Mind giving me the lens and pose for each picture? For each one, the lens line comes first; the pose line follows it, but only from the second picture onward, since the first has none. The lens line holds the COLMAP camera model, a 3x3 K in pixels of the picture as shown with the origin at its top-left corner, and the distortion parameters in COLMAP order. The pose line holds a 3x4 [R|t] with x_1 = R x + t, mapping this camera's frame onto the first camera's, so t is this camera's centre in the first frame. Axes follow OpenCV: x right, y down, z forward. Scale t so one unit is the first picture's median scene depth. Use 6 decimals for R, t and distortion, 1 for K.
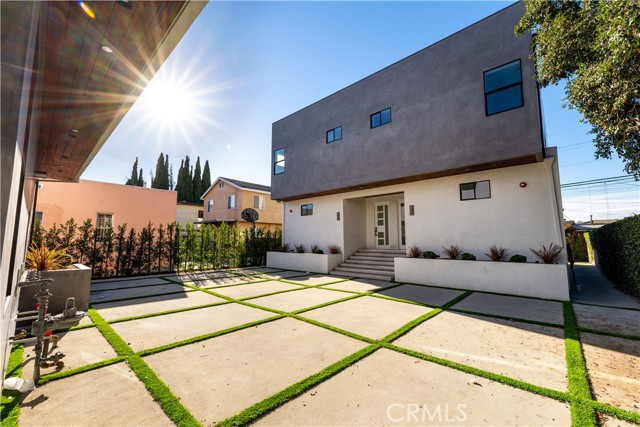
lens RADIAL K [[257.8, 0, 317.8], [0, 257.8, 215.5], [0, 0, 1]] dist [-0.001135, -0.000494]
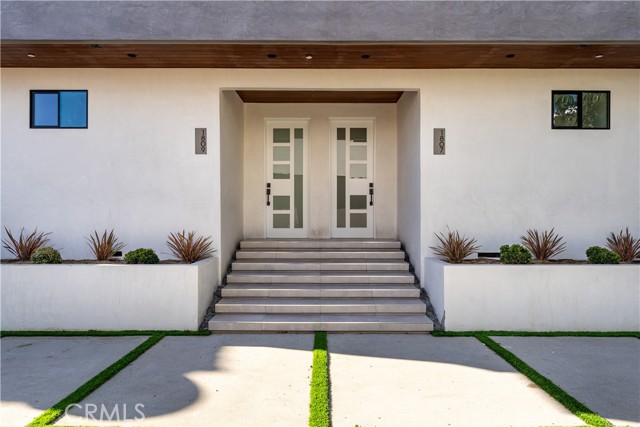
lens RADIAL K [[438.6, 0, 321.6], [0, 438.6, 217.2], [0, 0, 1]] dist [0.004772, 0.001659]
pose [[0.735877, -0.000539, 0.677115, -0.172770], [-0.068173, 0.994859, 0.074881, 0.044928], [-0.673674, -0.101264, 0.732058, 0.488425]]
